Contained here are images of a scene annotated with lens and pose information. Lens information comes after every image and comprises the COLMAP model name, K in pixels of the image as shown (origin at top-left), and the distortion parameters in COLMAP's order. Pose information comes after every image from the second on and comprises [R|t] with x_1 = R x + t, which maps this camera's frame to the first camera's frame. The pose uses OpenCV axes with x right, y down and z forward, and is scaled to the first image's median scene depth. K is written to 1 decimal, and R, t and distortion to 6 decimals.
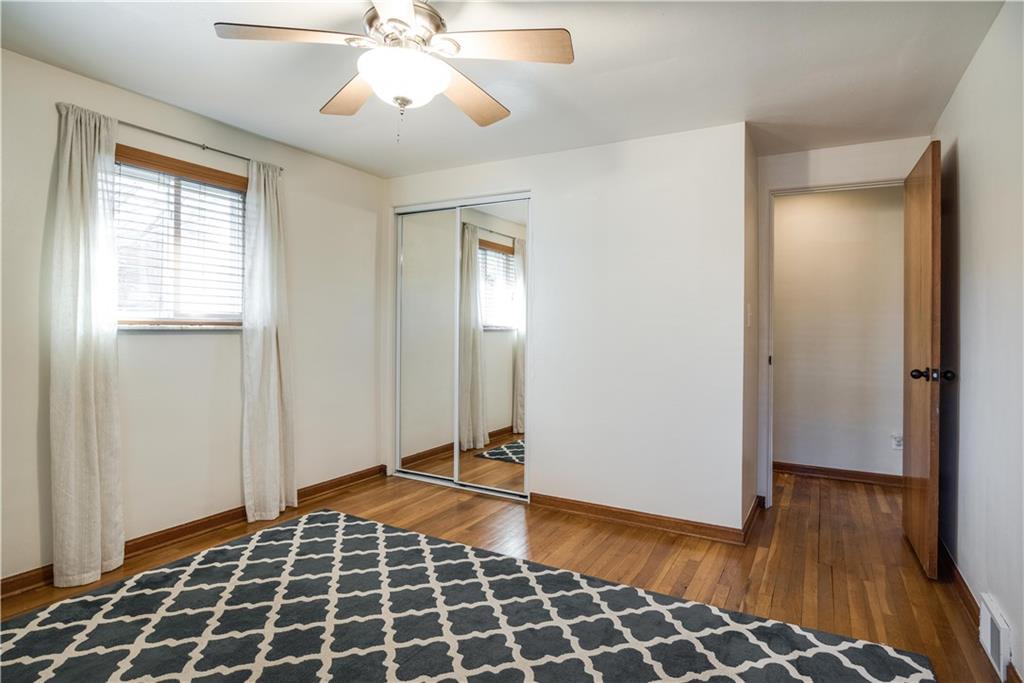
lens RADIAL K [[551.7, 0, 512.0], [0, 551.7, 324.3], [0, 0, 1]] dist [-0.001218, -0.000177]
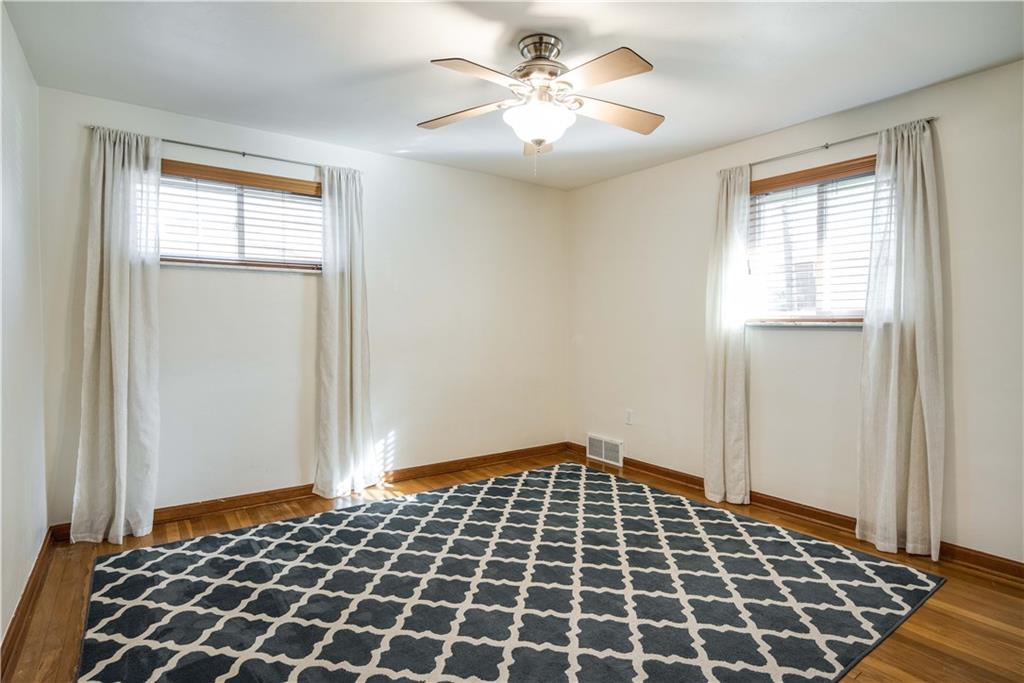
lens RADIAL K [[532.4, 0, 512.0], [0, 532.4, 341.5], [0, 0, 1]] dist [-0.018657, 0.000829]
pose [[-0.417247, 0.018591, -0.908603, 0.600704], [0.000798, 0.999798, 0.020091, 0.018576], [0.908793, 0.007658, -0.417178, 0.928804]]
